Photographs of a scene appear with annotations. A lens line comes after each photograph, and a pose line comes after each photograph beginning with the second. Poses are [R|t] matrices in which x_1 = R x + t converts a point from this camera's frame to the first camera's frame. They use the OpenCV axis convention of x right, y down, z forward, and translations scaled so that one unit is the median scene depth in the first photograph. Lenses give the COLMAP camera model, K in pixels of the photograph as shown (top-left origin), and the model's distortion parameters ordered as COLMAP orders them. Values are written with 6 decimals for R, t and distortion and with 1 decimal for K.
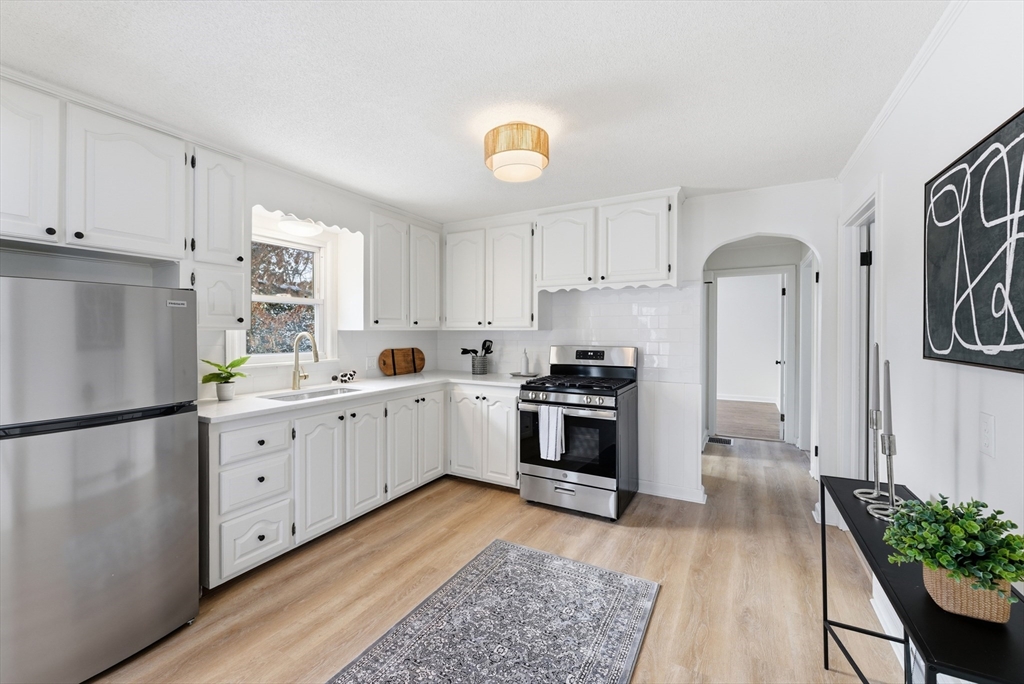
lens RADIAL K [[417.1, 0, 507.8], [0, 417.1, 334.4], [0, 0, 1]] dist [-0.003366, 0.000111]
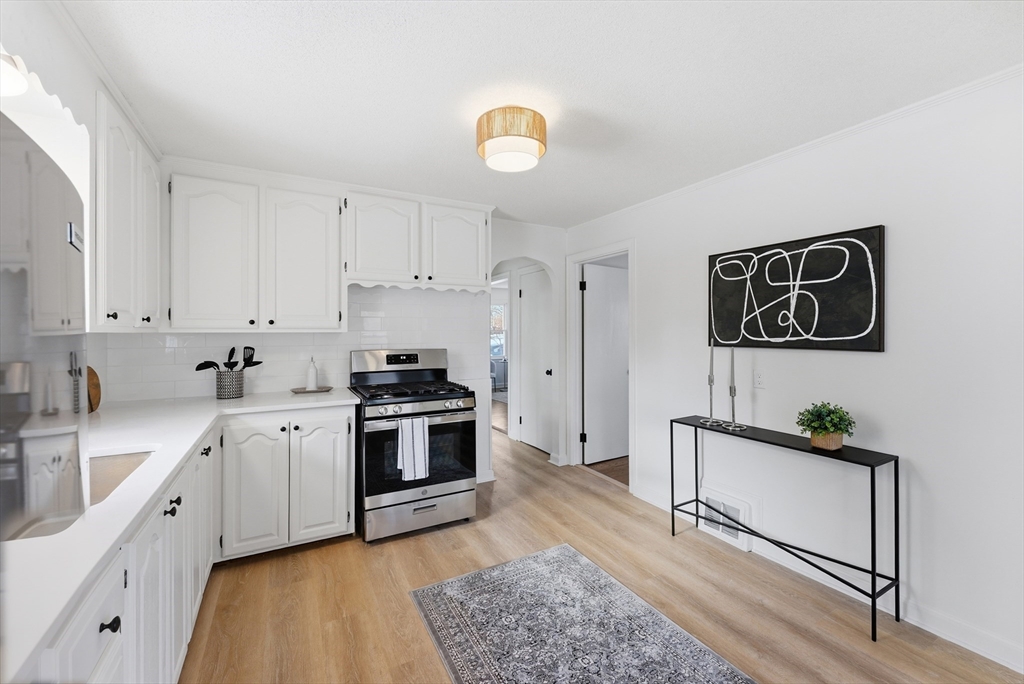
lens RADIAL K [[417.1, 0, 507.8], [0, 417.1, 334.4], [0, 0, 1]] dist [-0.003366, 0.000111]
pose [[0.531868, -0.005492, 0.846810, -0.567791], [0.010558, 0.999944, -0.000146, -0.003108], [-0.846762, 0.009018, 0.531896, 0.384234]]
